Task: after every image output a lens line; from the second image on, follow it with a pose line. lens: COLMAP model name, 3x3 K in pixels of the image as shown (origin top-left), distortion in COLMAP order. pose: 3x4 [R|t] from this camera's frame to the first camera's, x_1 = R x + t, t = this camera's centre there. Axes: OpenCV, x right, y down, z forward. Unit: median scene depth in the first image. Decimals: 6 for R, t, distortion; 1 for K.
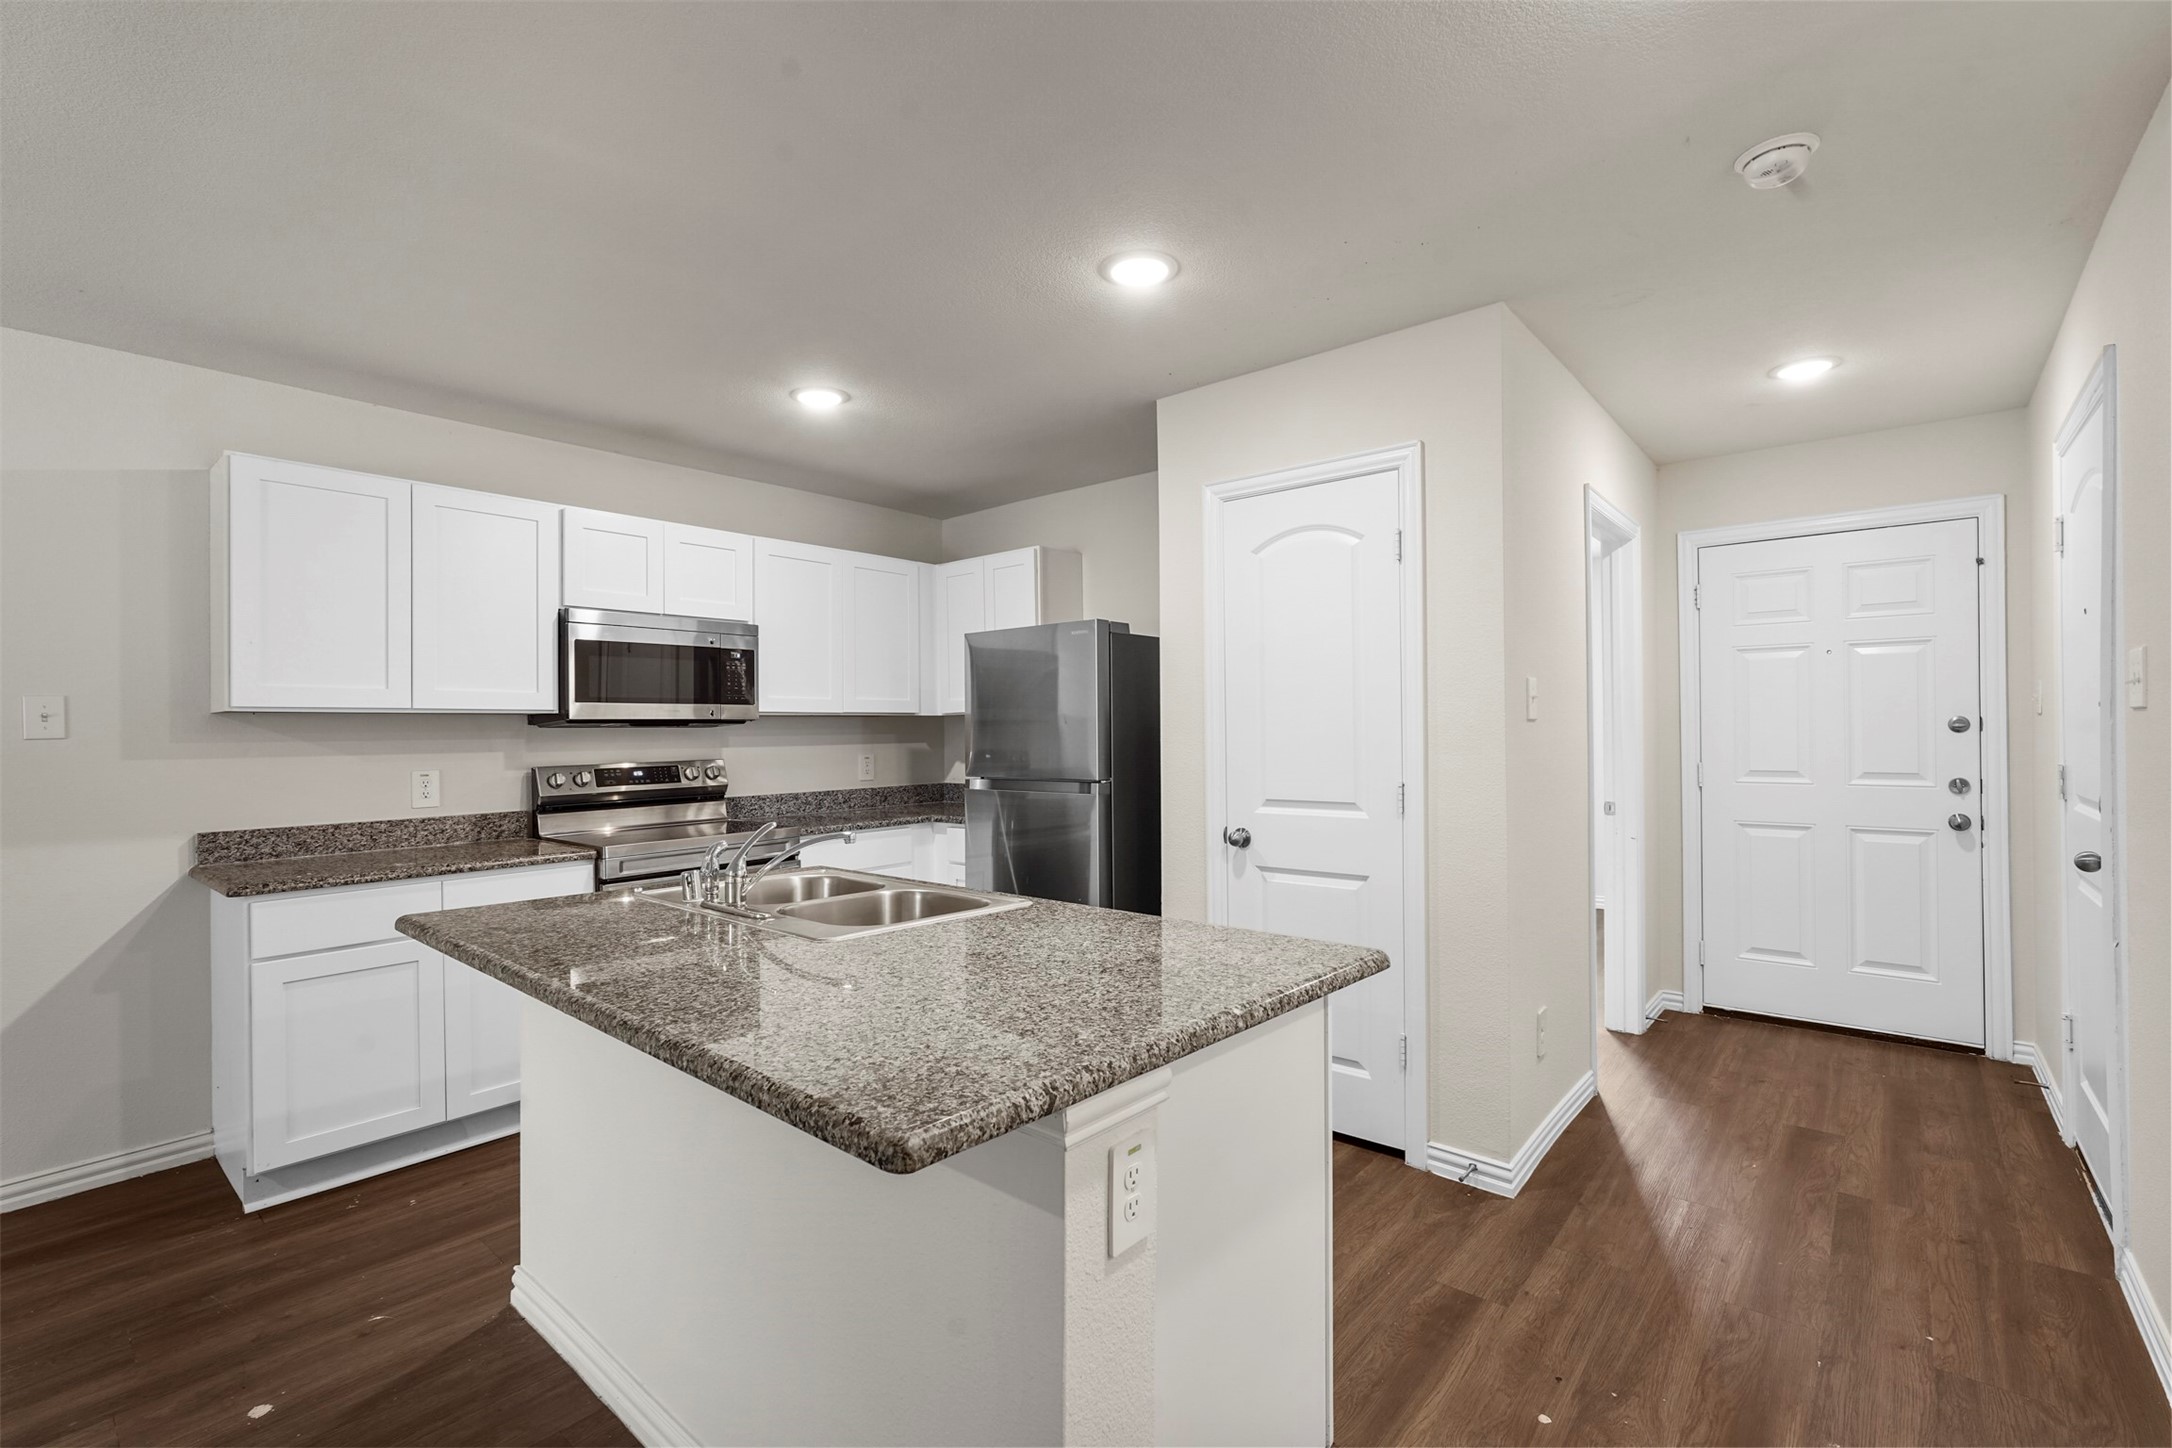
lens RADIAL K [[962.7, 0, 1092.2], [0, 962.7, 726.9], [0, 0, 1]] dist [-0.011300, 0.002731]
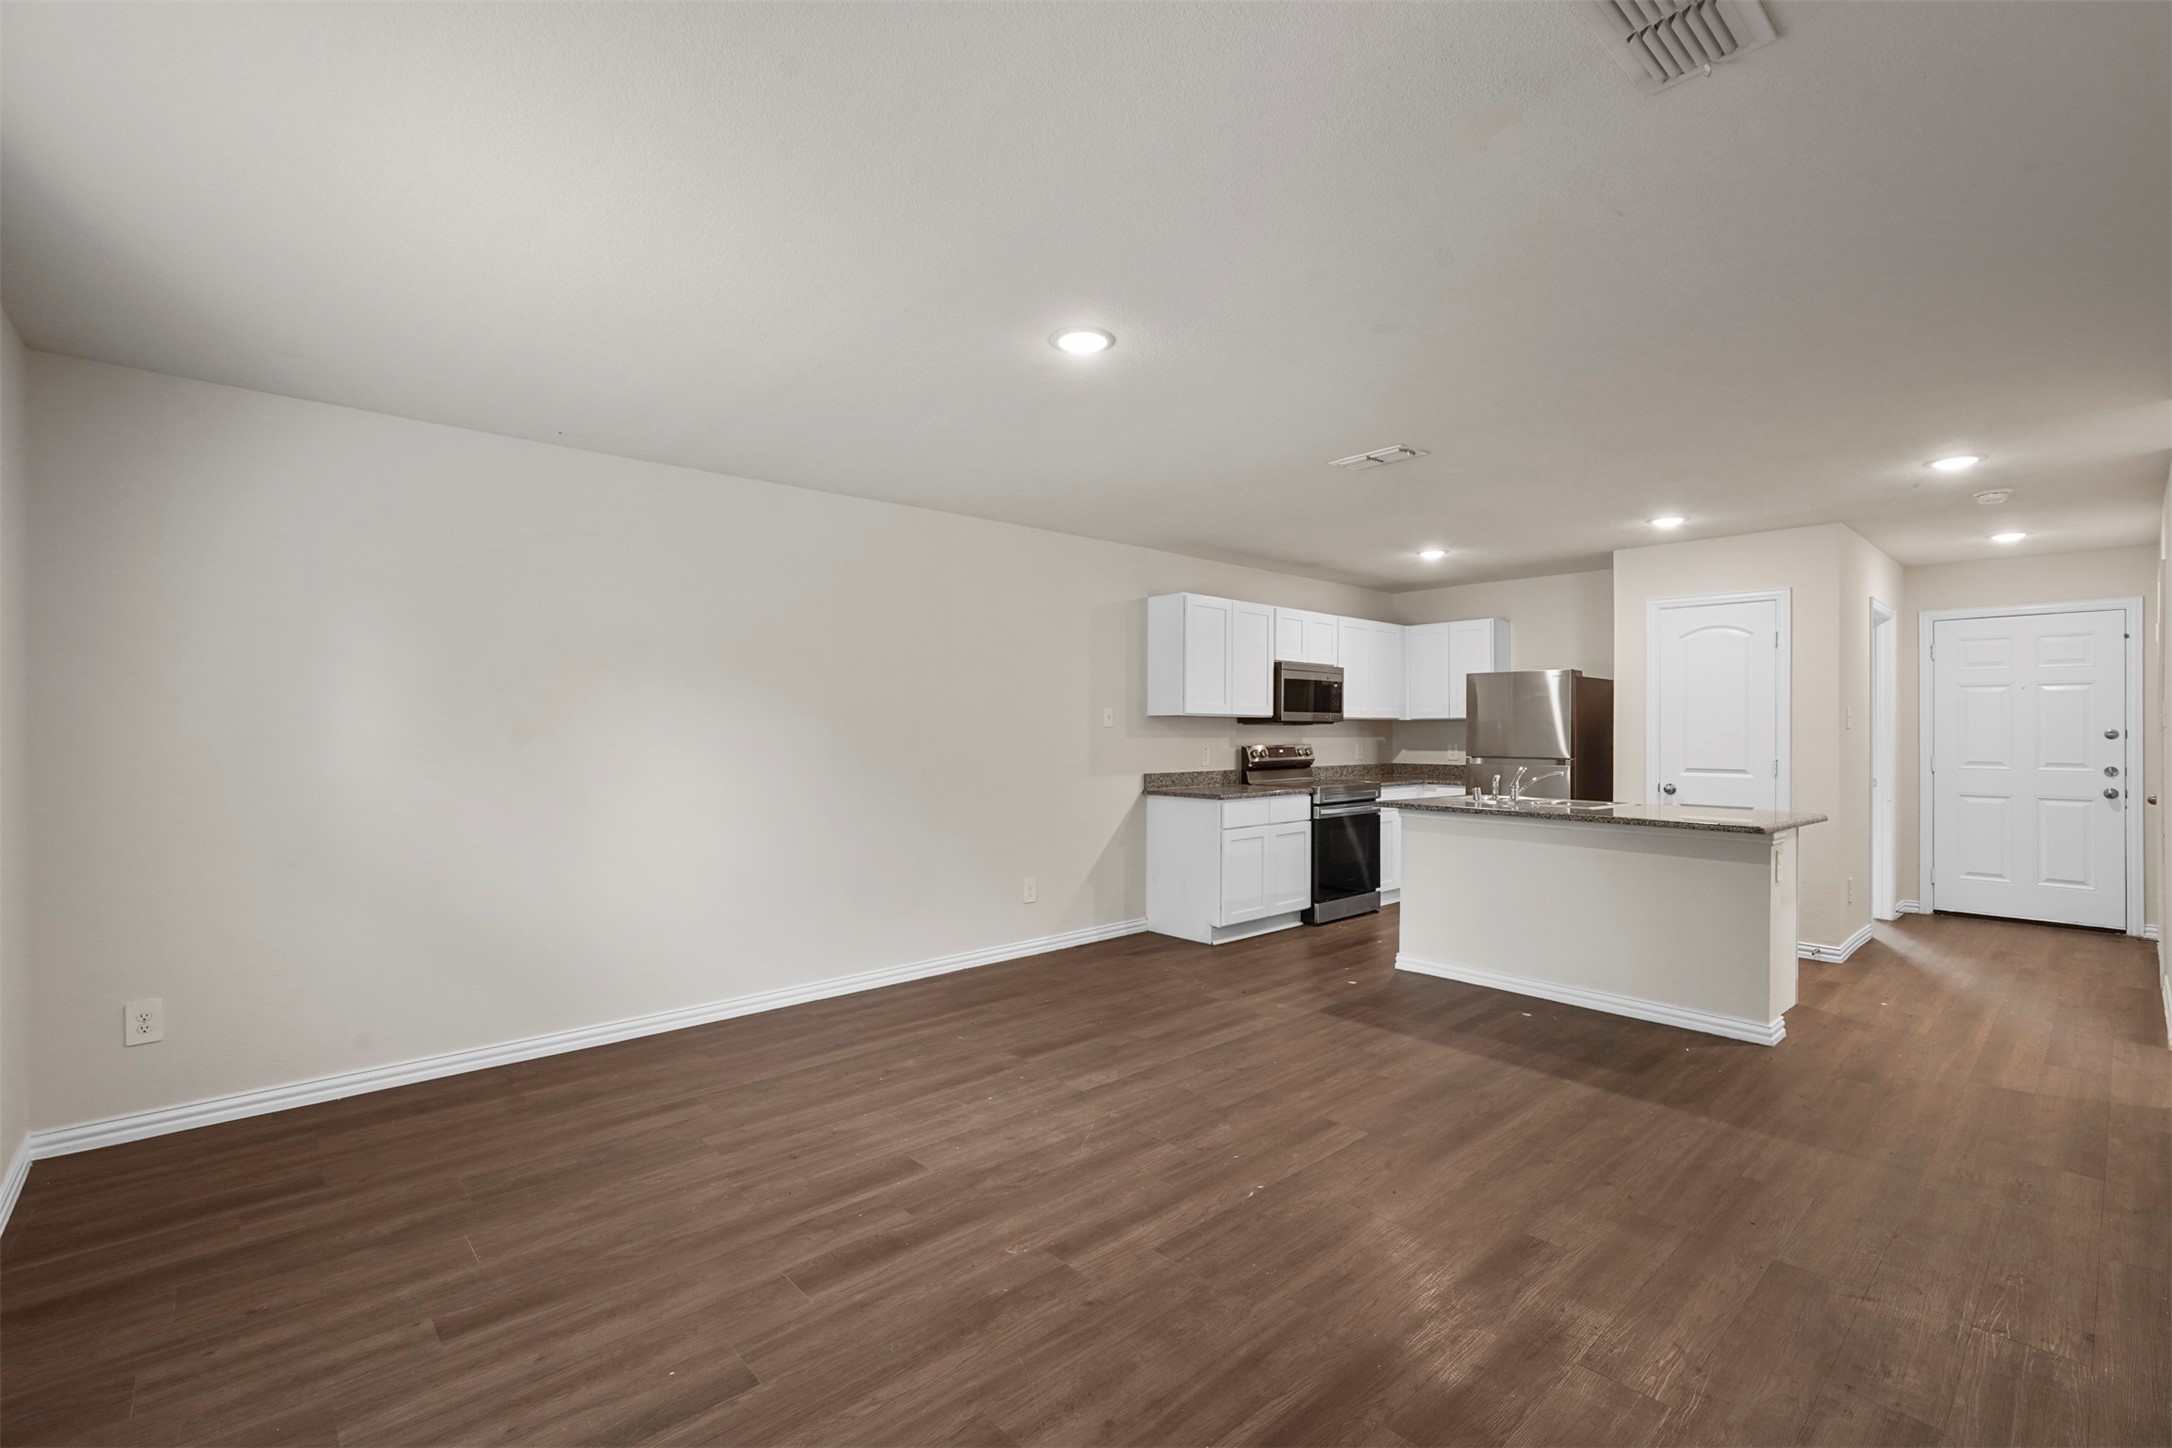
lens RADIAL K [[962.7, 0, 1078.9], [0, 962.7, 723.8], [0, 0, 1]] dist [-0.011300, 0.002731]
pose [[0.990473, 0.012877, -0.137106, -0.651748], [-0.013215, 0.999911, -0.001556, 0.005668], [0.137074, 0.003353, 0.990555, -0.901551]]
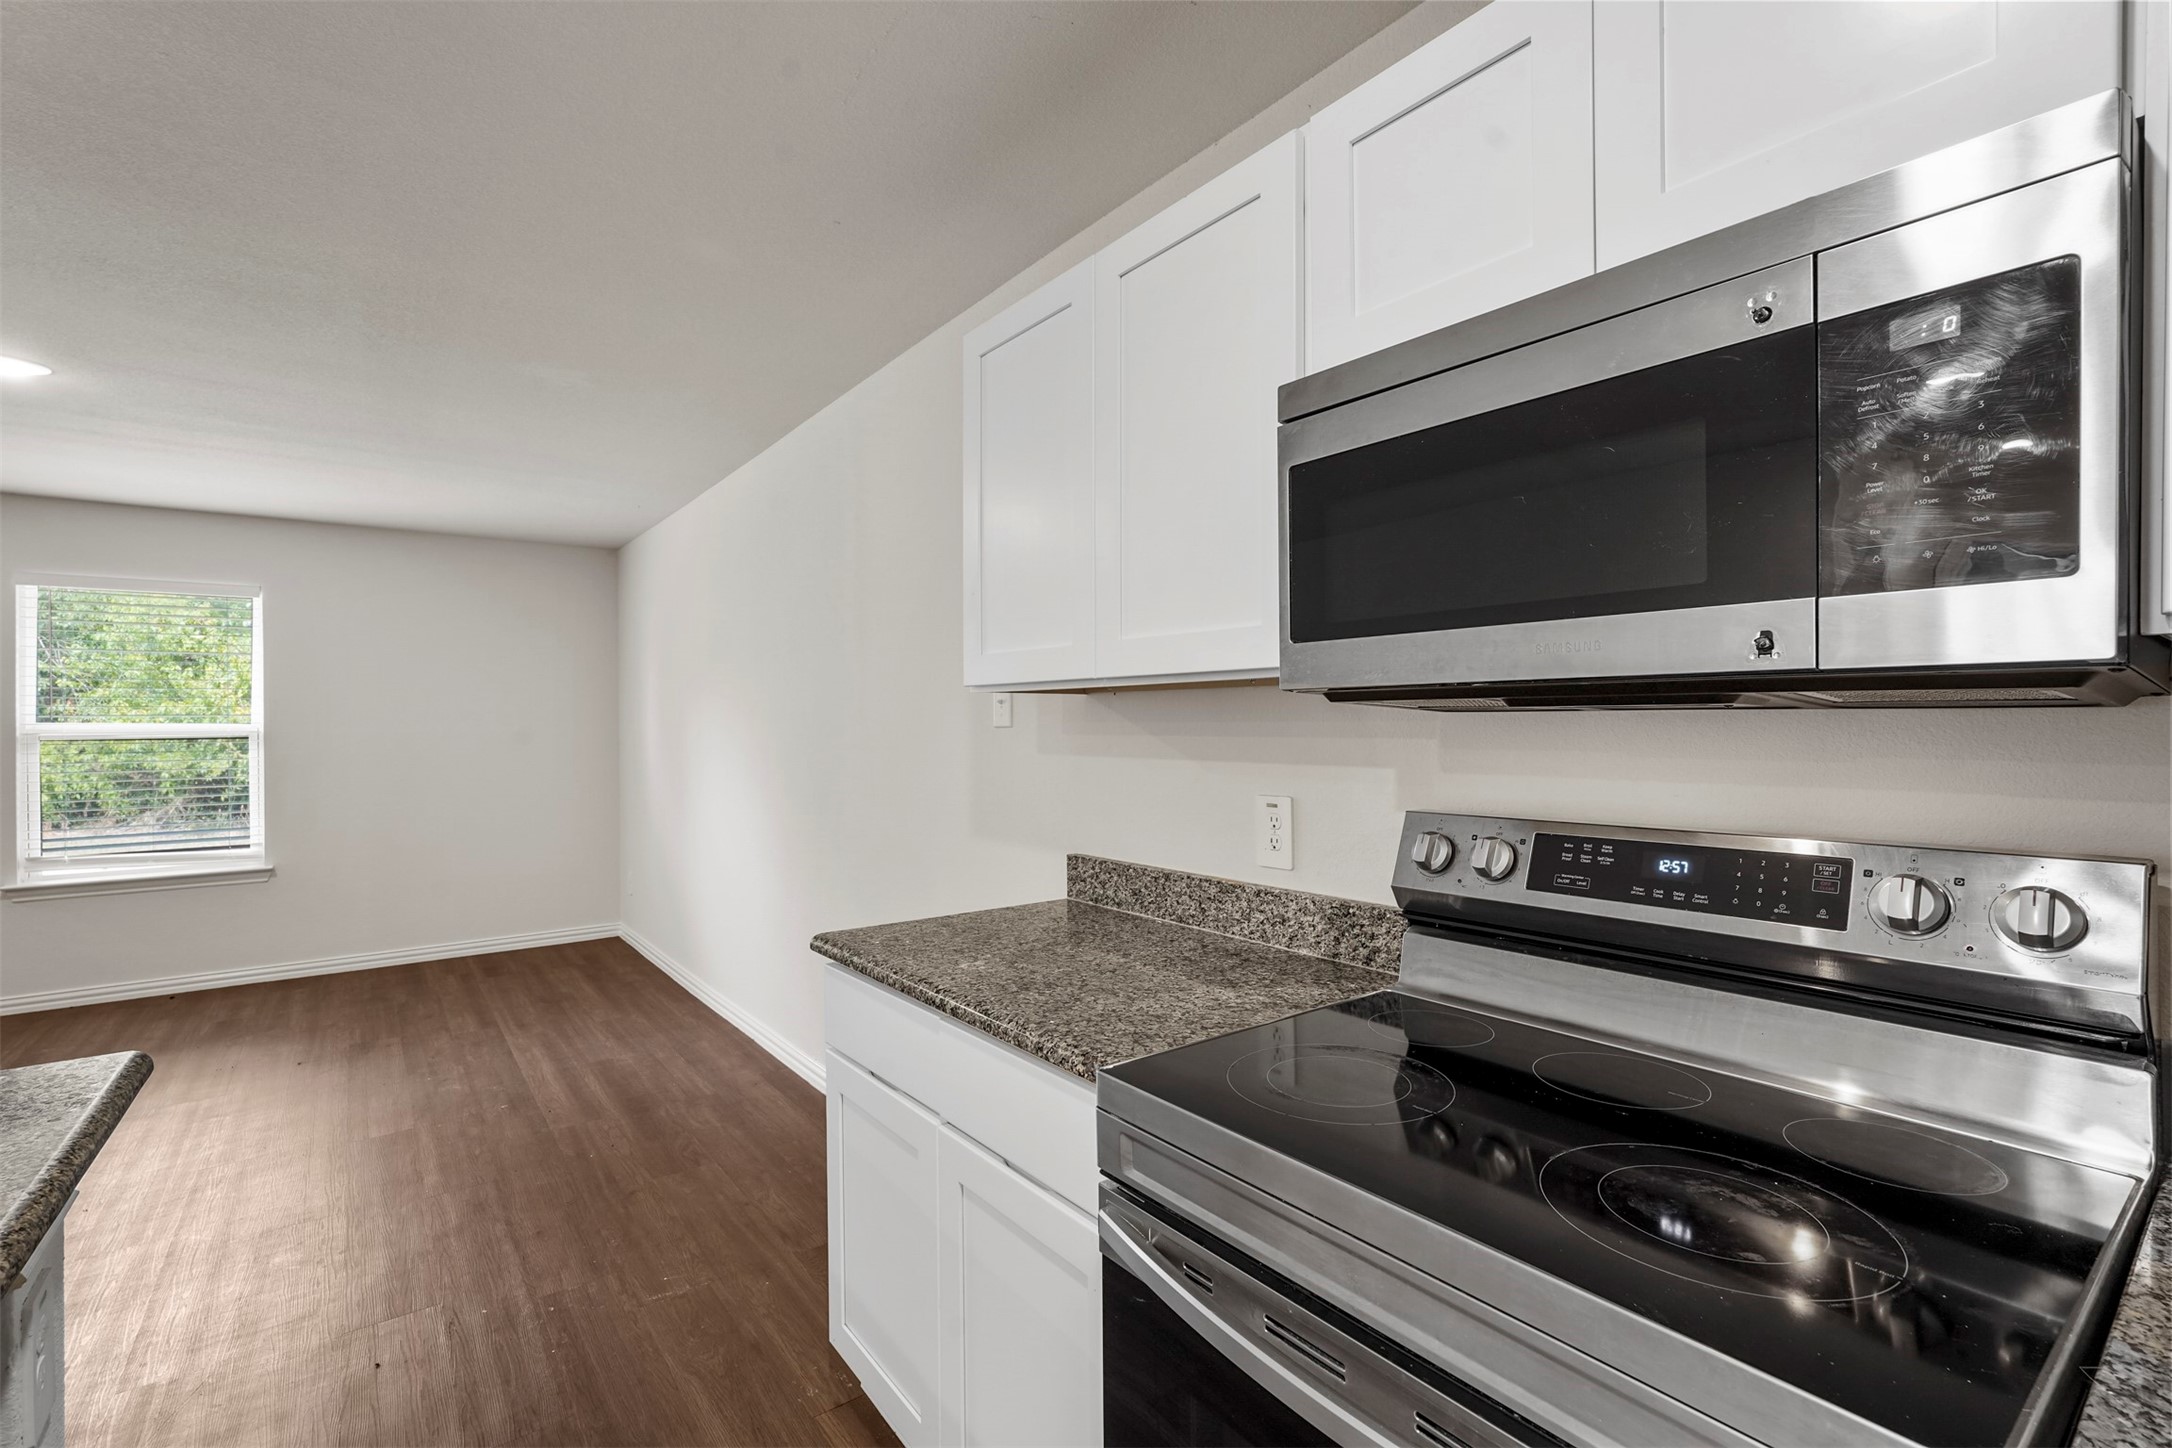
lens RADIAL K [[962.7, 0, 1087.1], [0, 962.7, 734.2], [0, 0, 1]] dist [-0.011300, 0.002731]
pose [[-0.214732, 0.020964, -0.976448, -0.162689], [0.007531, 0.999775, 0.019809, 0.001343], [0.976644, -0.003100, -0.214842, 0.965259]]
